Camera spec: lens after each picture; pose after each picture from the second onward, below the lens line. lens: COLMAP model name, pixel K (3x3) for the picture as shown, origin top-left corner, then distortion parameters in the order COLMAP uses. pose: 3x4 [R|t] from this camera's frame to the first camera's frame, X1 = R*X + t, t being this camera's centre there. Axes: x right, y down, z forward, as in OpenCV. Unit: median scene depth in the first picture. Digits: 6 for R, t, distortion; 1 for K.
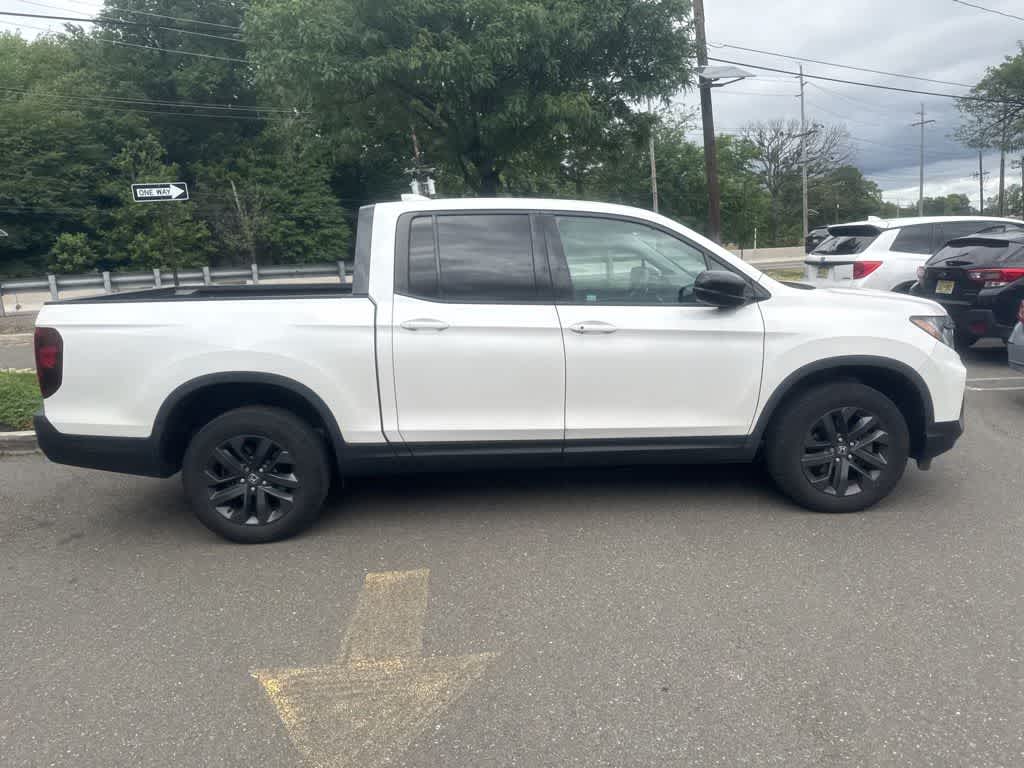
lens RADIAL K [[720.3, 0, 521.0], [0, 720.3, 389.3], [0, 0, 1]] dist [0.029389, -0.032154]
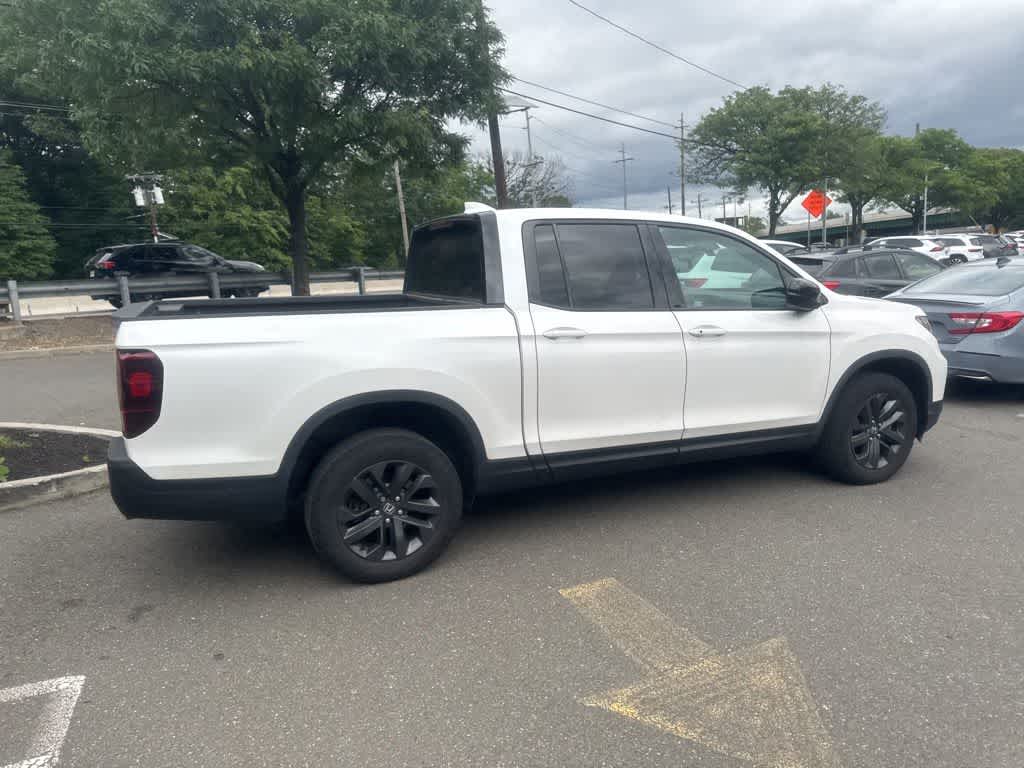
lens RADIAL K [[716.7, 0, 526.6], [0, 716.7, 388.7], [0, 0, 1]] dist [0.036377, -0.048249]
pose [[0.933623, -0.053402, 0.354254, -0.144055], [0.062270, 0.997966, -0.013671, -0.000835], [-0.352803, 0.034823, 0.935049, 0.027304]]
